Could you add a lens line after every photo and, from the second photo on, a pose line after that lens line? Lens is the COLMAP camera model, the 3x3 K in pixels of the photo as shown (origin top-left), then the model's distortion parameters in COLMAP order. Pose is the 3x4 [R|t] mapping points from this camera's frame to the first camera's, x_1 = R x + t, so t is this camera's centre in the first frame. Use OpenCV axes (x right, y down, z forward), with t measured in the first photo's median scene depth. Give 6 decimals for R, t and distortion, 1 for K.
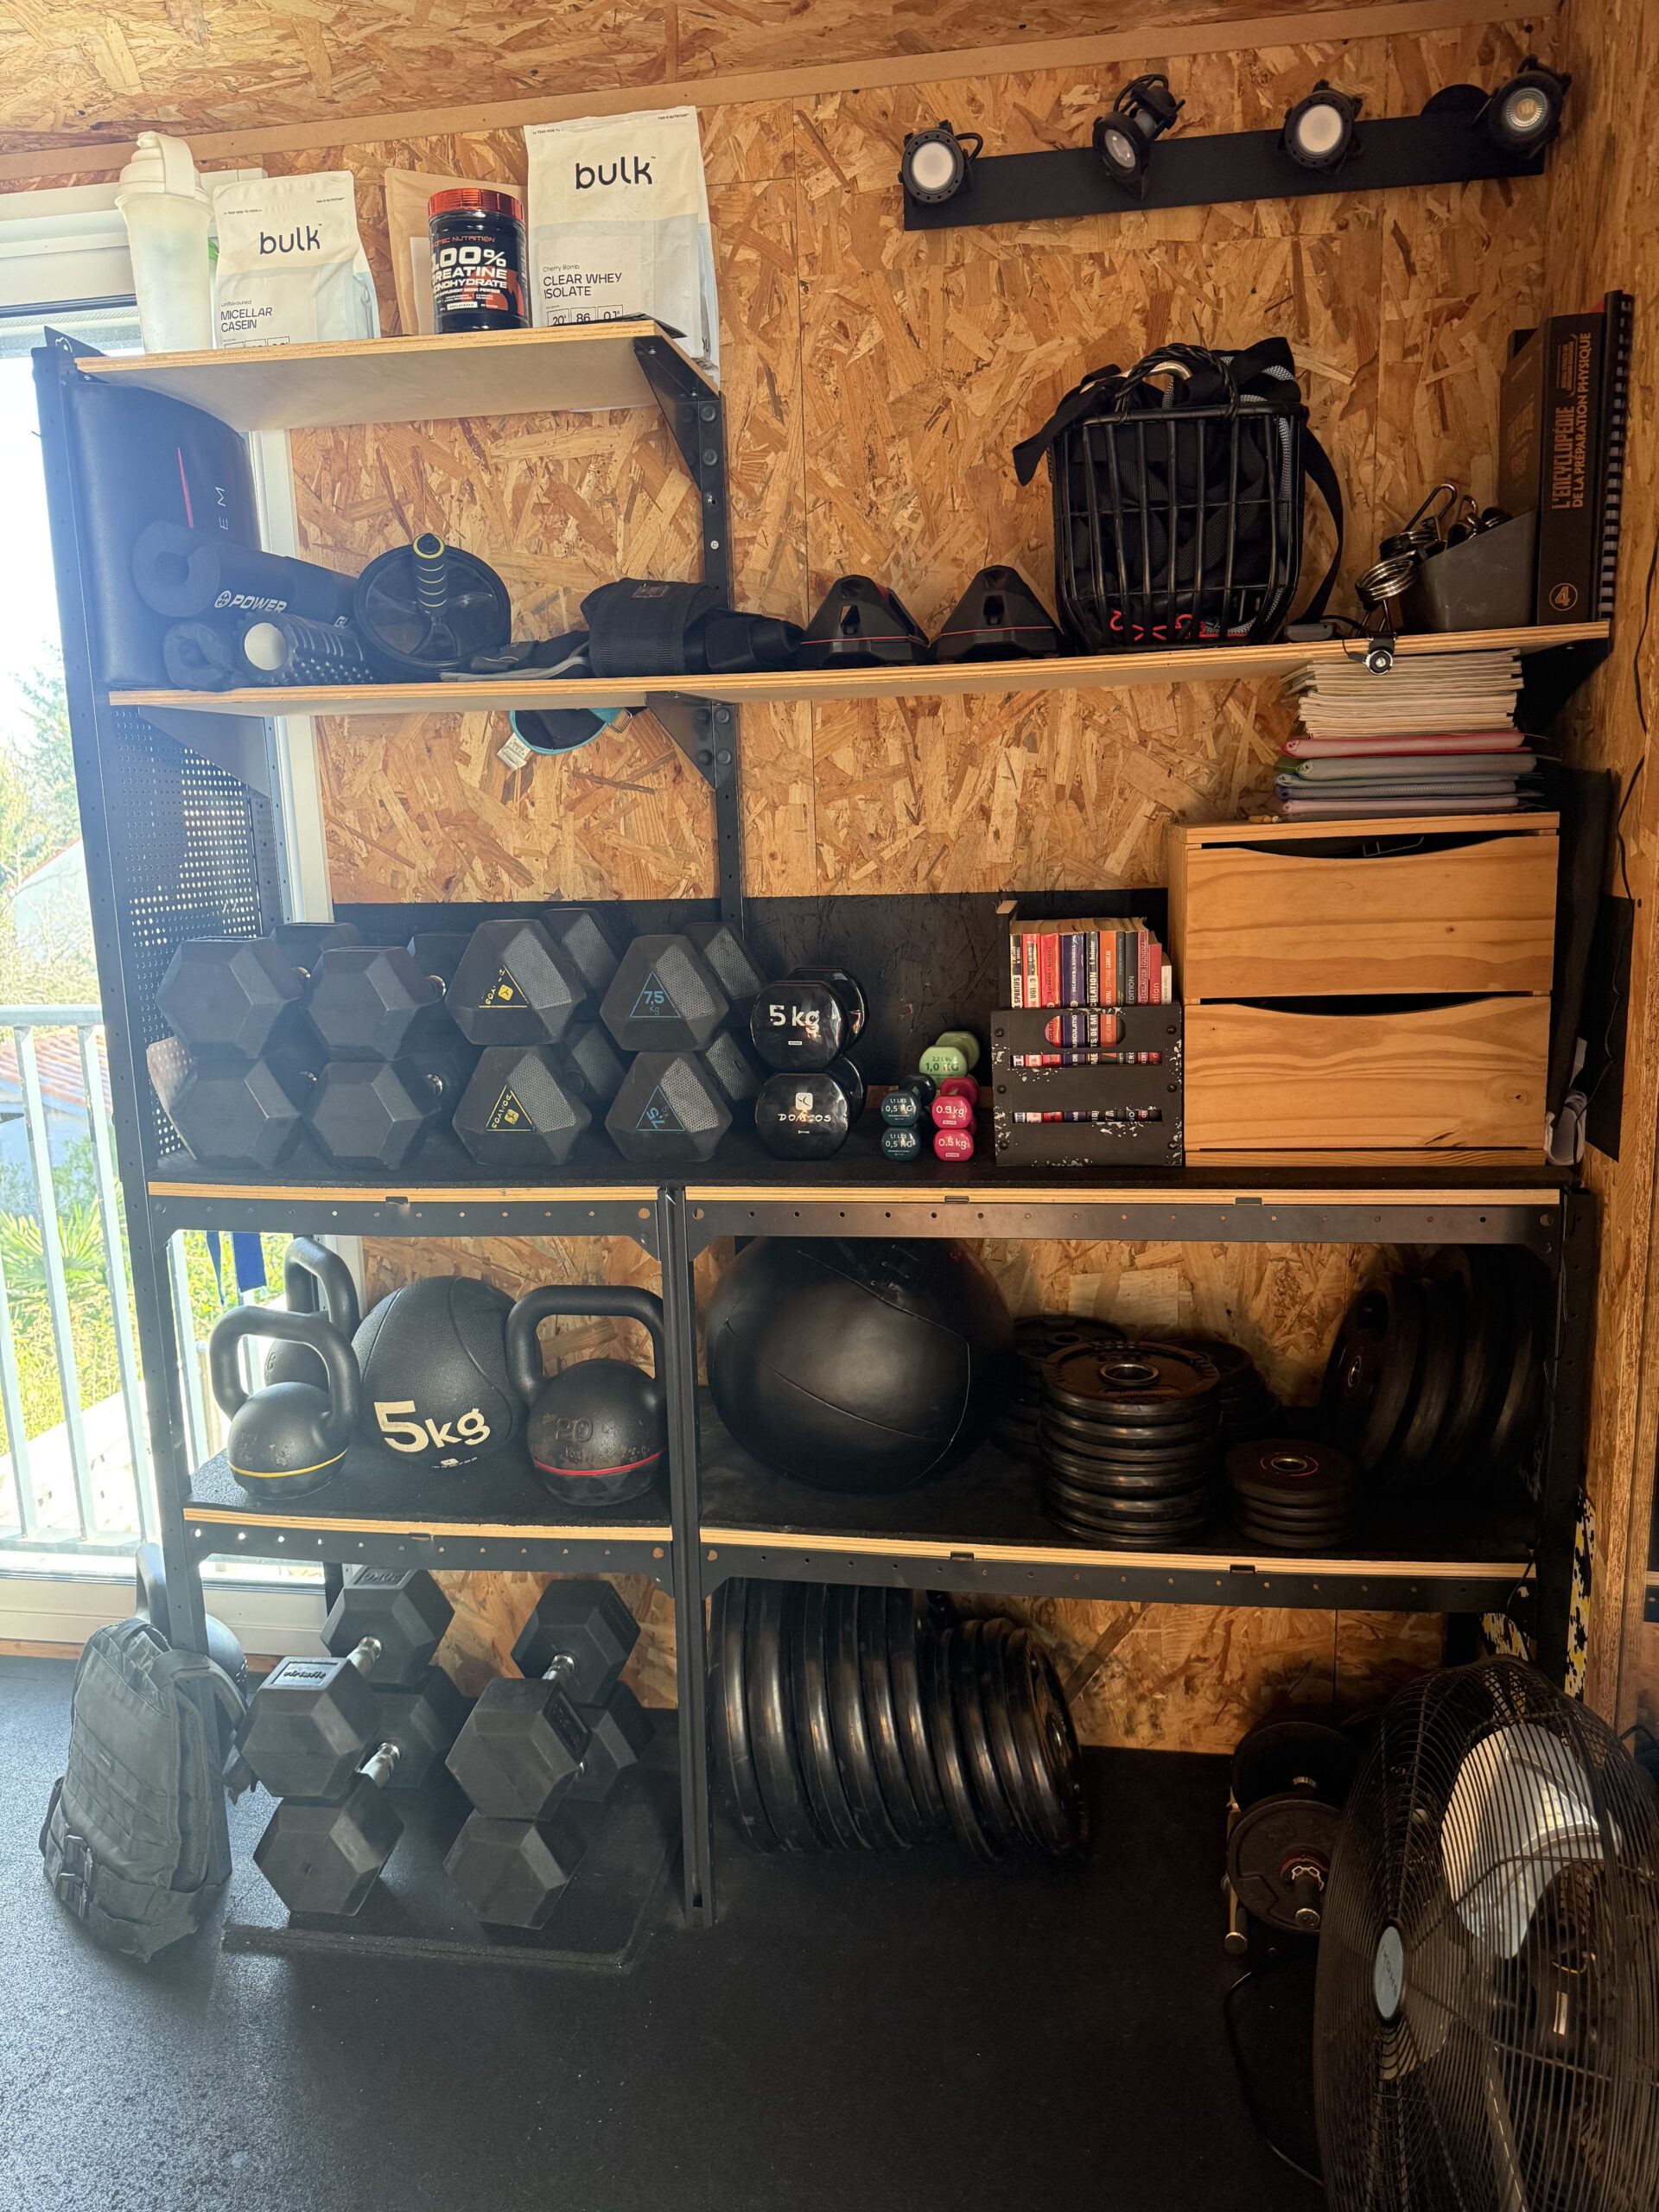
lens RADIAL K [[1624.9, 0, 829.5], [0, 1624.9, 1106.0], [0, 0, 1]] dist [0.204092, -0.430506]
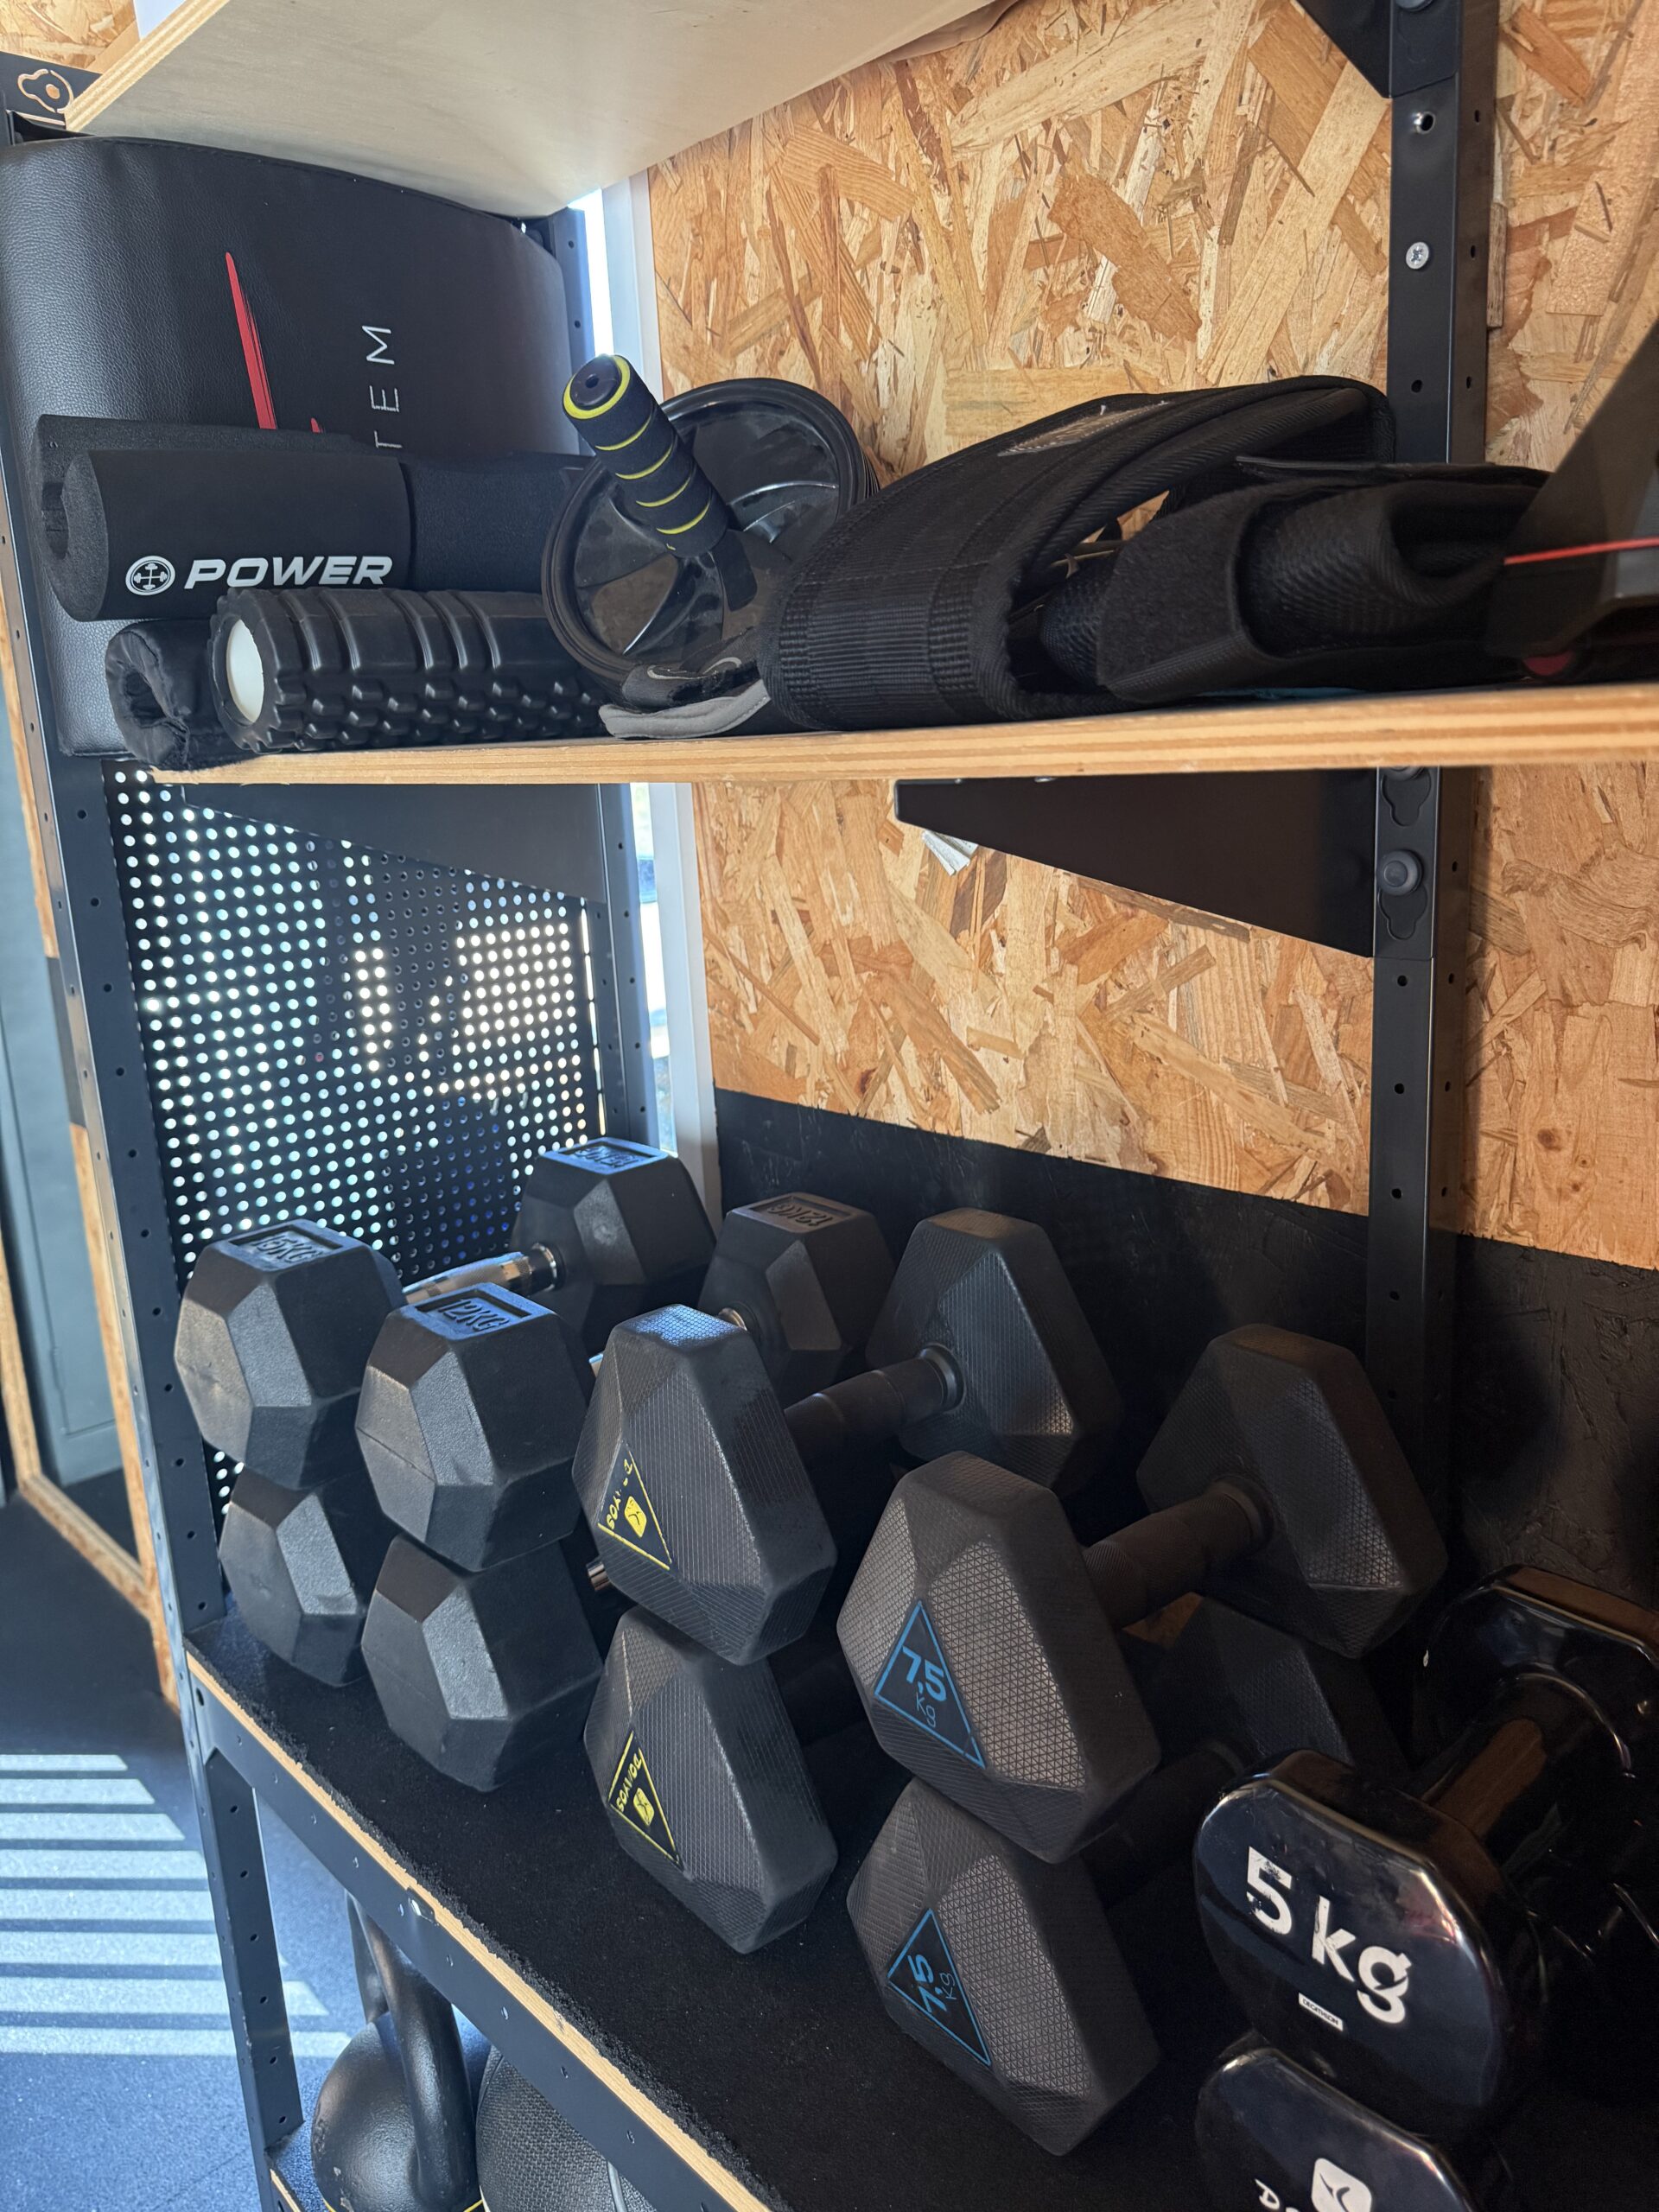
lens RADIAL K [[1607.4, 0, 809.0], [0, 1607.4, 1089.7], [0, 0, 1]] dist [0.078387, -0.095724]
pose [[0.785025, 0.122224, -0.607286, 0.054135], [-0.078061, 0.992045, 0.098754, -0.194549], [0.614526, -0.030119, 0.788322, 0.657379]]
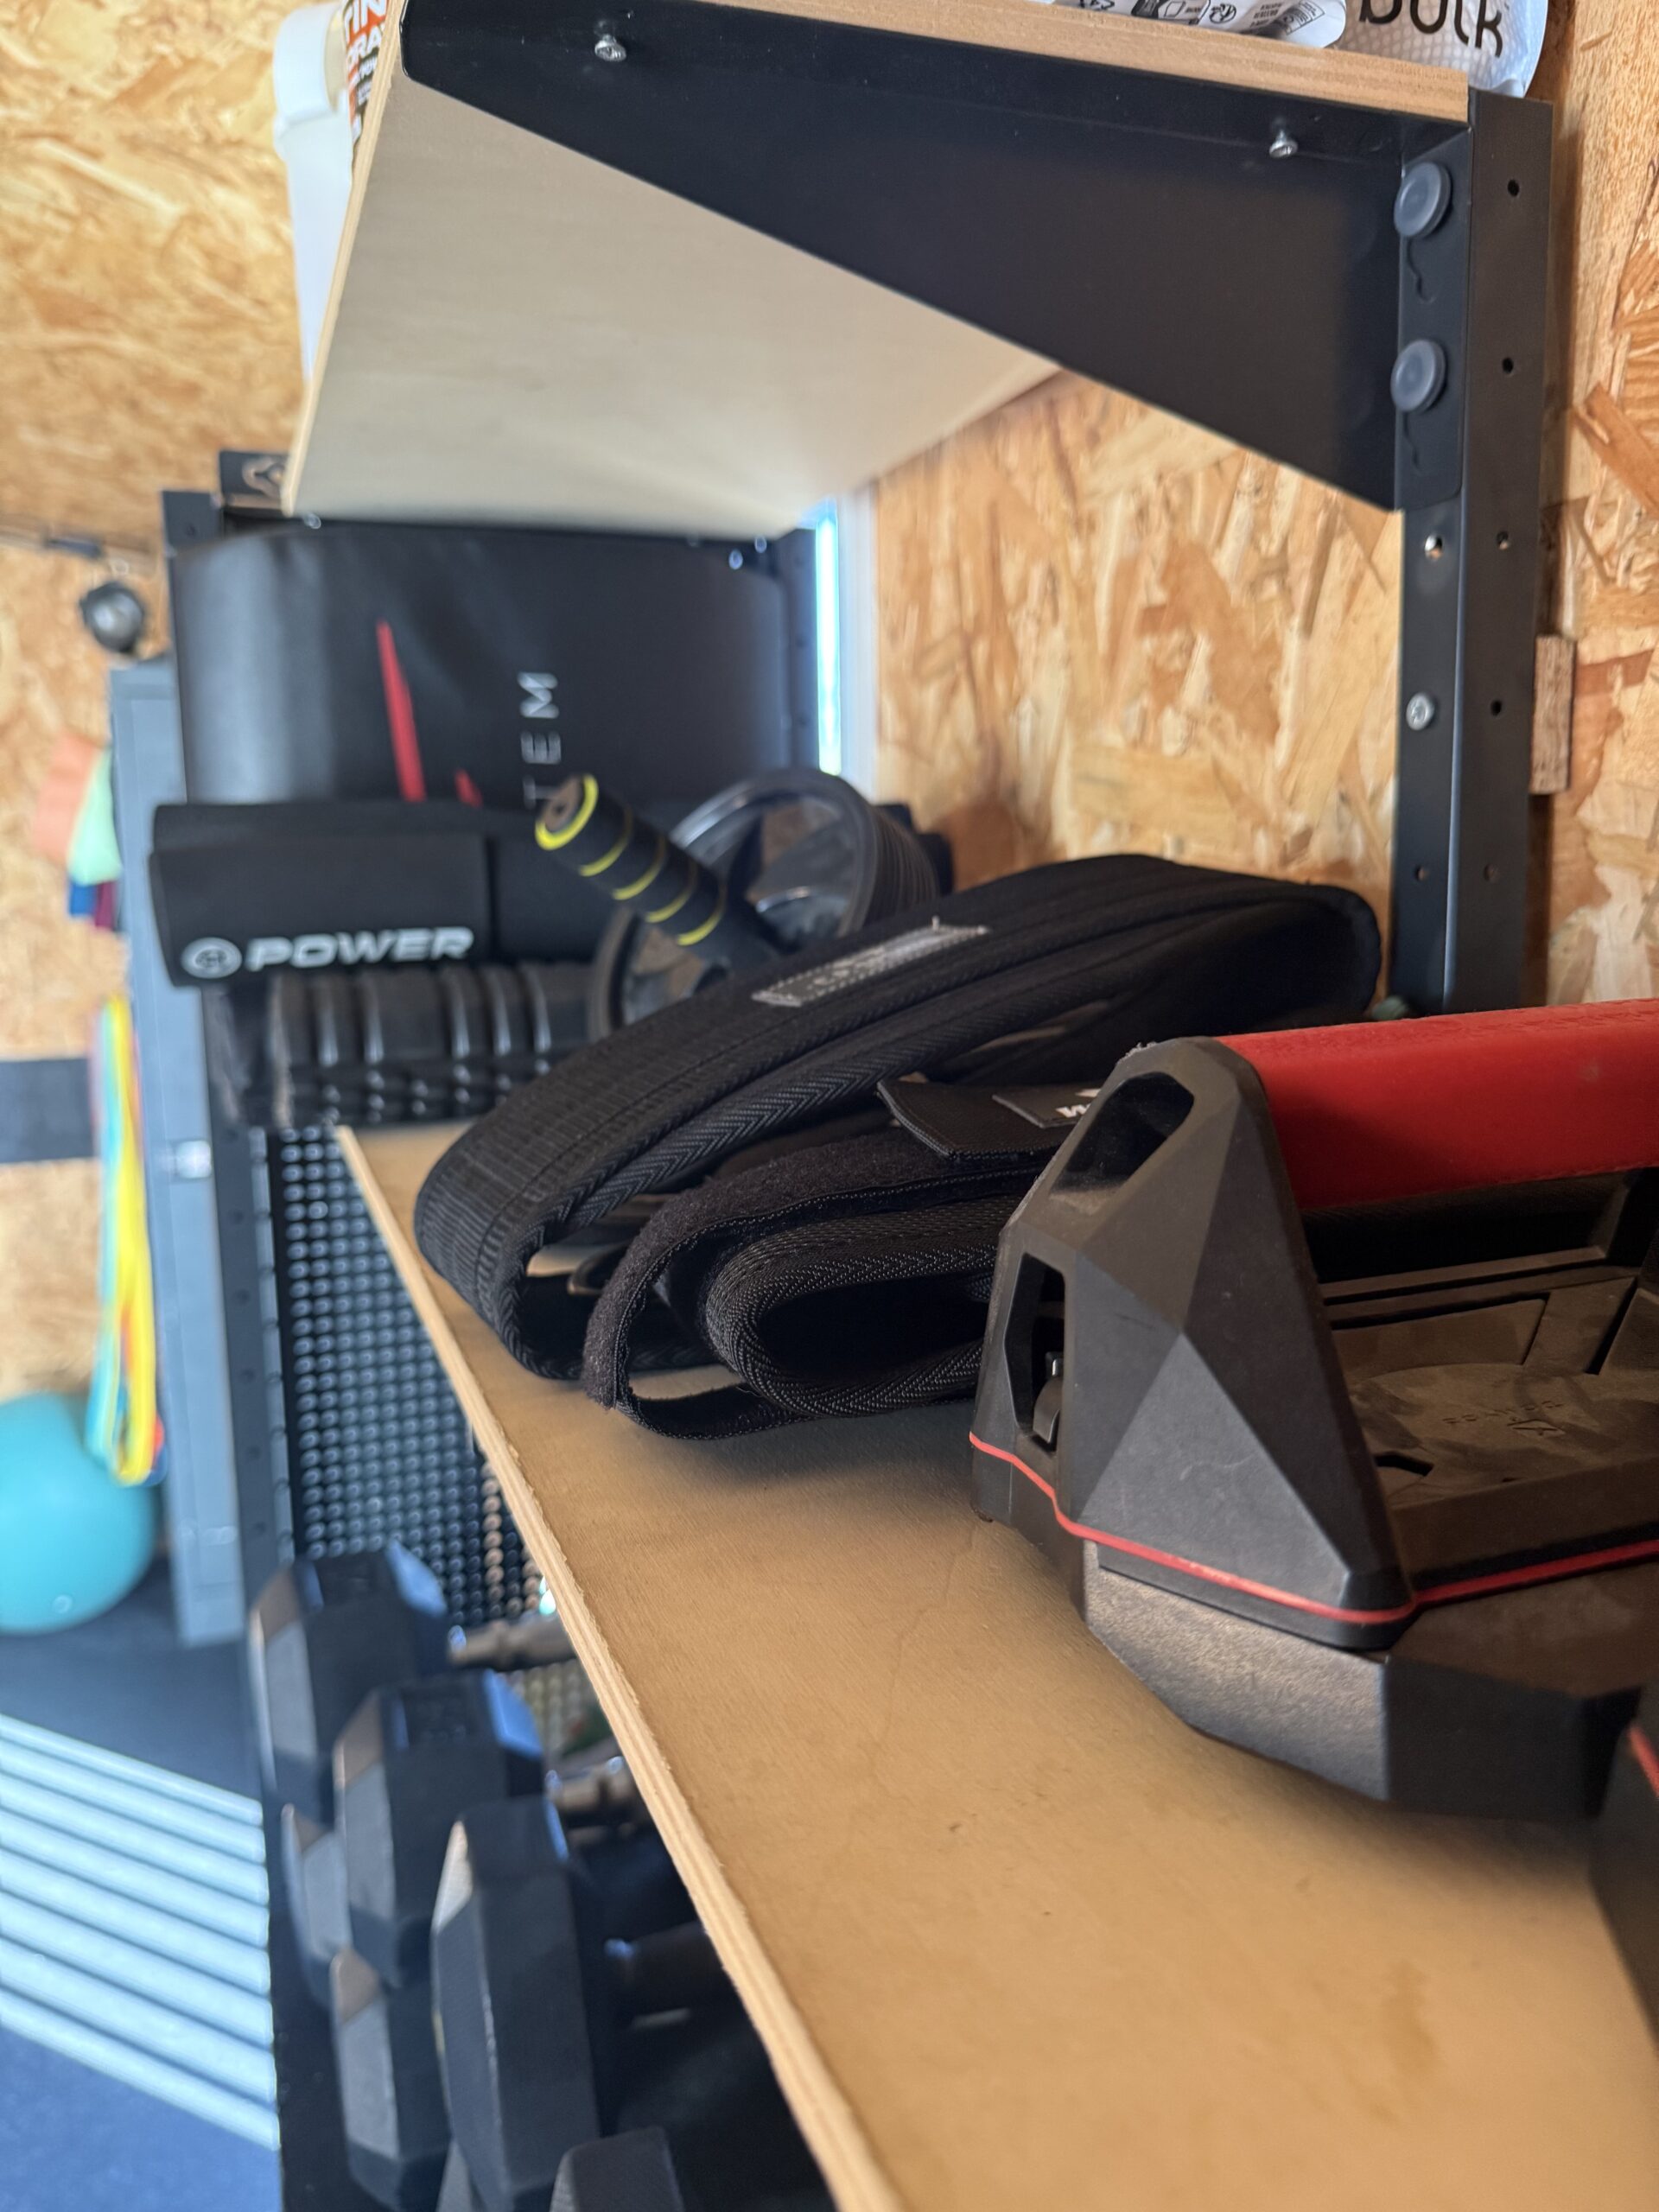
lens RADIAL K [[1624.9, 0, 829.5], [0, 1624.9, 1106.0], [0, 0, 1]] dist [0.204092, -0.430506]
pose [[0.500105, 0.148436, -0.853148, 0.111702], [-0.147719, 0.985383, 0.084852, -0.285999], [0.853273, 0.083591, 0.514721, 0.791492]]
